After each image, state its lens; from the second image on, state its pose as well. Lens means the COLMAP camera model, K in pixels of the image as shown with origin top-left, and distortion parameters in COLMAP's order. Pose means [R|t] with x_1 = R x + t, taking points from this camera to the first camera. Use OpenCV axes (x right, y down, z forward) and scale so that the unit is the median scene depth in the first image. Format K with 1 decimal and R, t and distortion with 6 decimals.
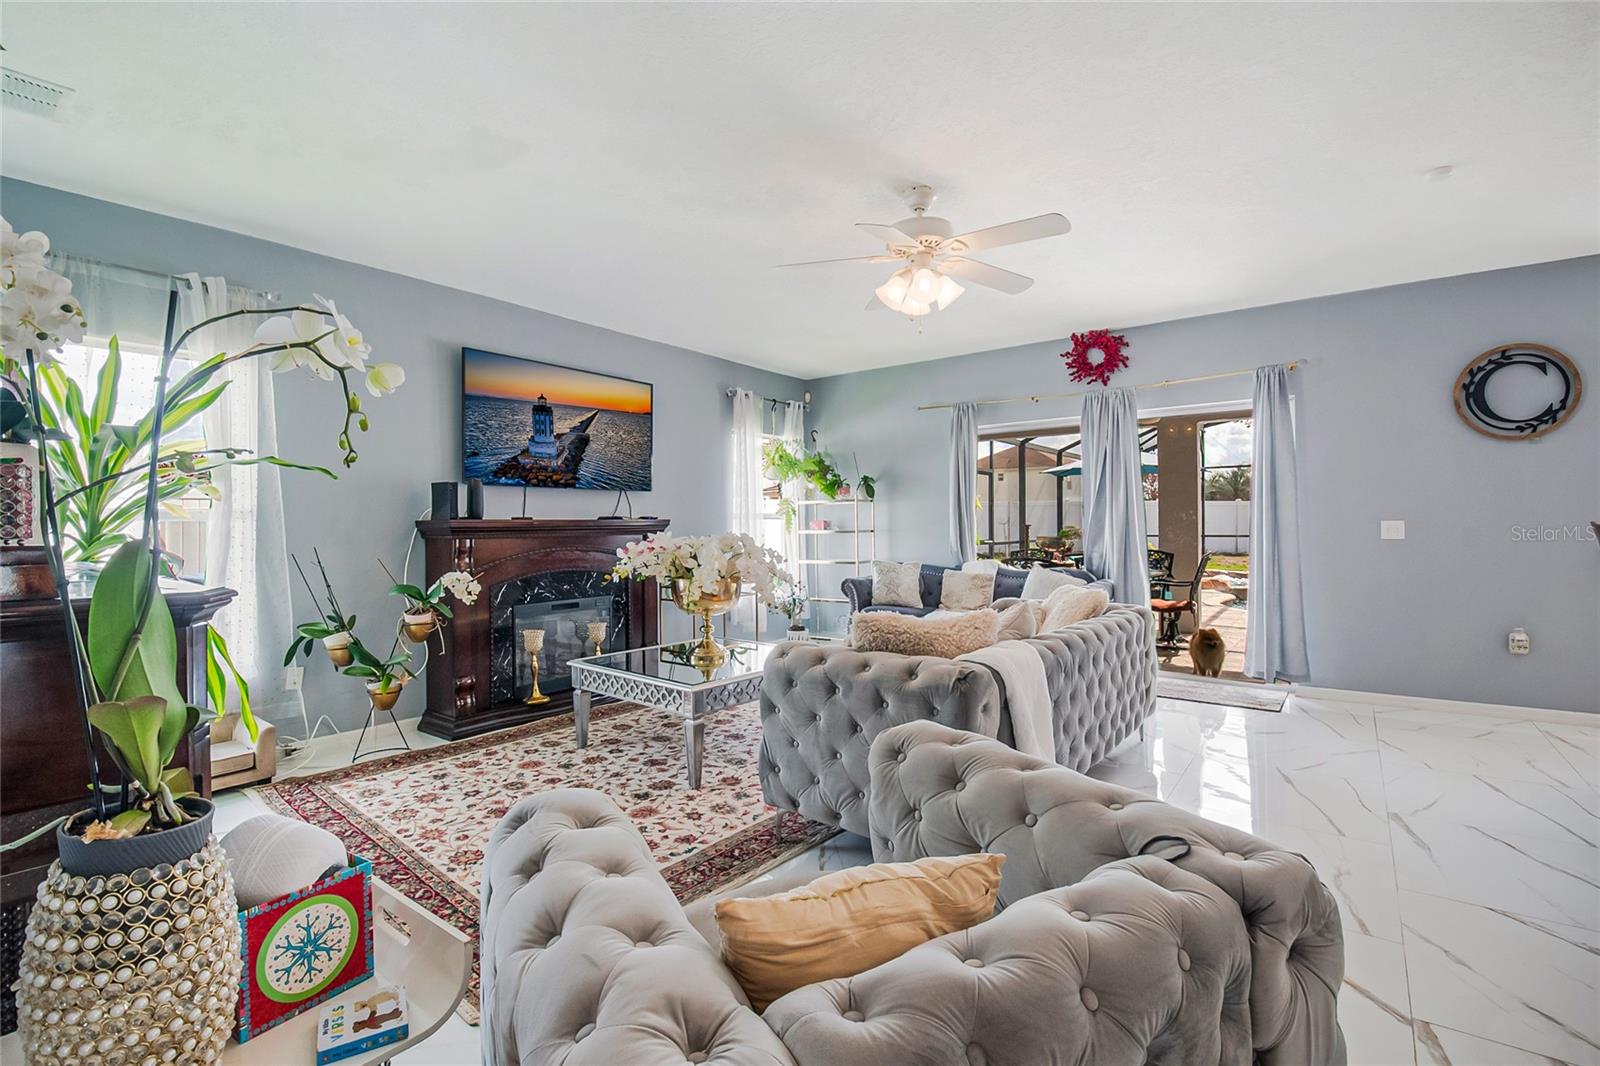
lens RADIAL K [[695.7, 0, 808.9], [0, 695.7, 534.7], [0, 0, 1]] dist [-0.000289, -0.011642]
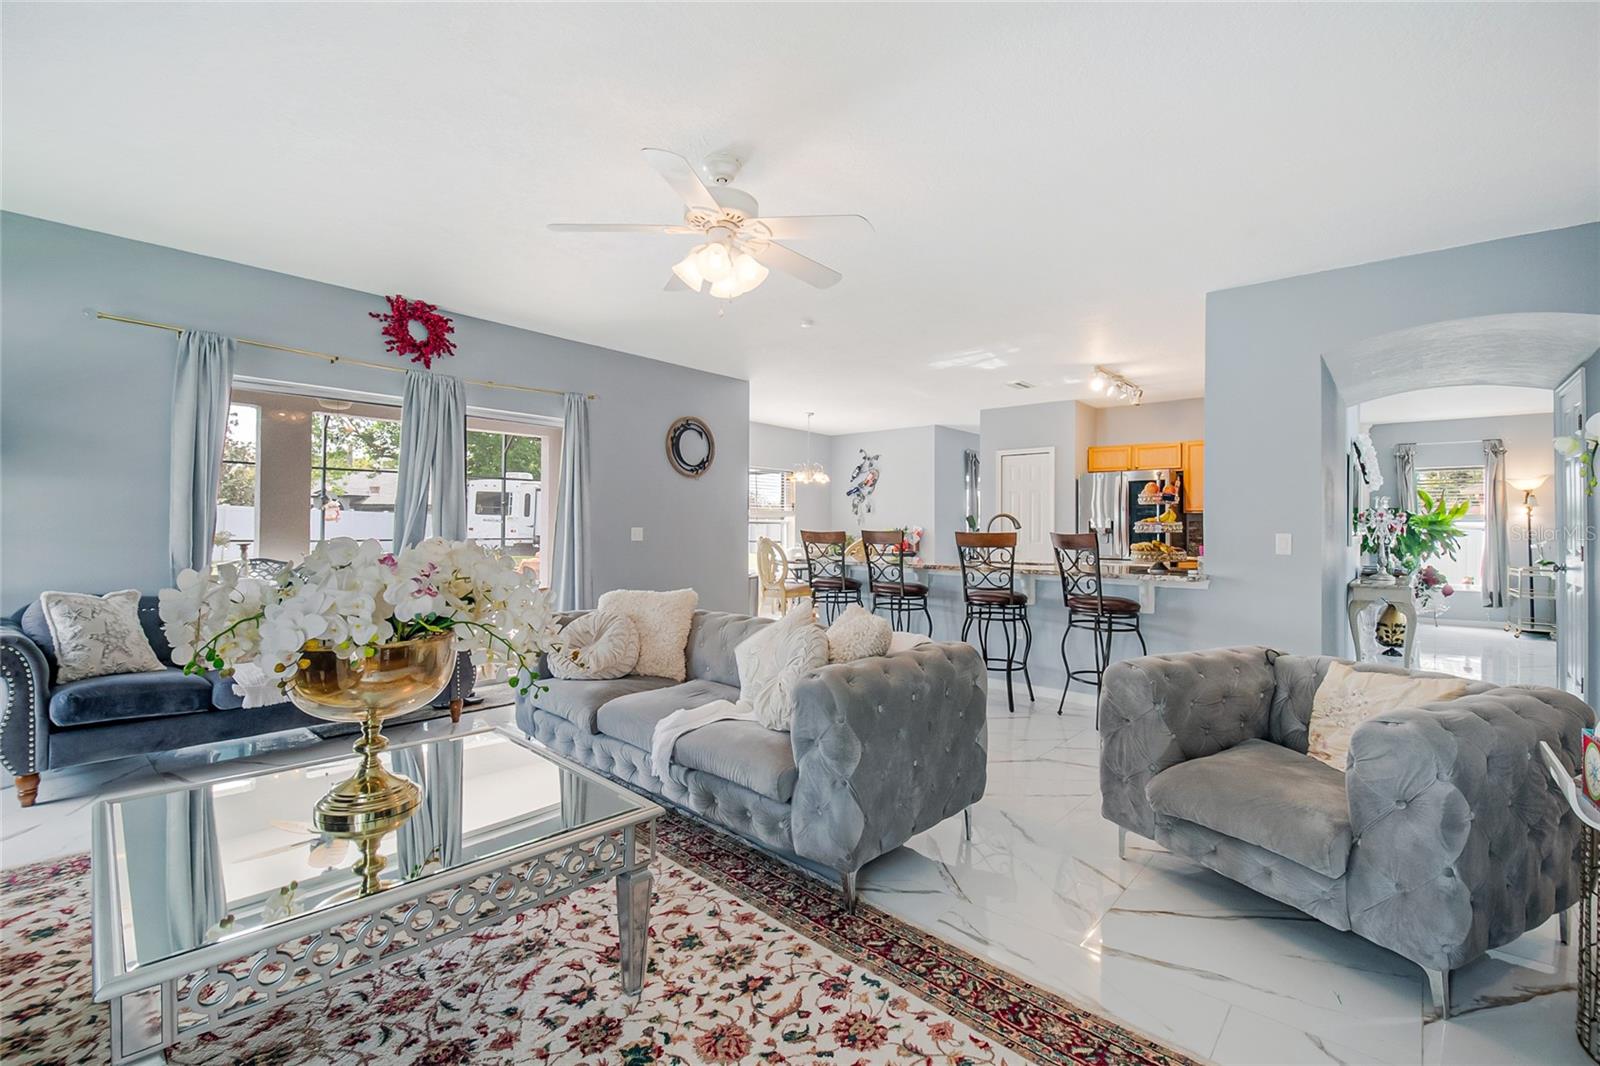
lens RADIAL K [[695.7, 0, 808.9], [0, 695.7, 534.7], [0, 0, 1]] dist [-0.000289, -0.011642]
pose [[0.064876, -0.000341, 0.997893, -0.562527], [0.005174, 0.999987, 0.000006, -0.005059], [-0.997880, 0.005162, 0.064877, 0.640916]]
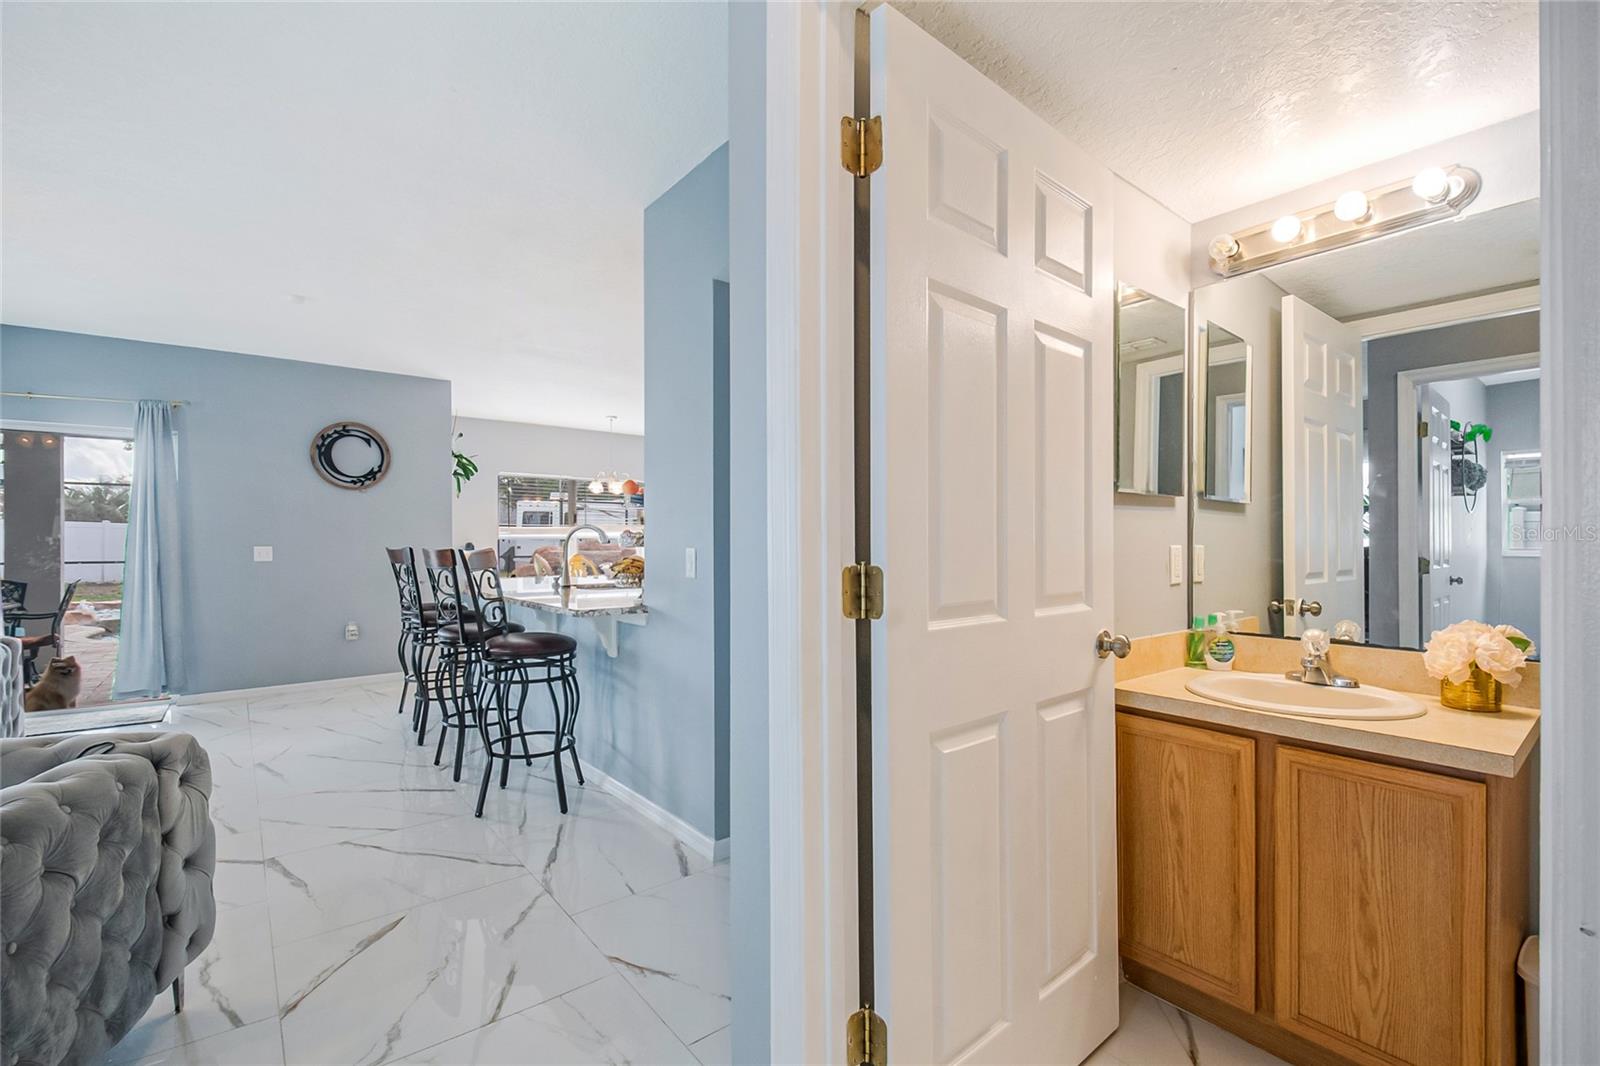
lens RADIAL K [[695.7, 0, 808.9], [0, 695.7, 534.7], [0, 0, 1]] dist [-0.000289, -0.011642]
pose [[0.214253, 0.021455, 0.976543, -0.165454], [0.014414, 0.999580, -0.025123, 0.003864], [-0.976672, 0.019459, 0.213854, -0.230317]]
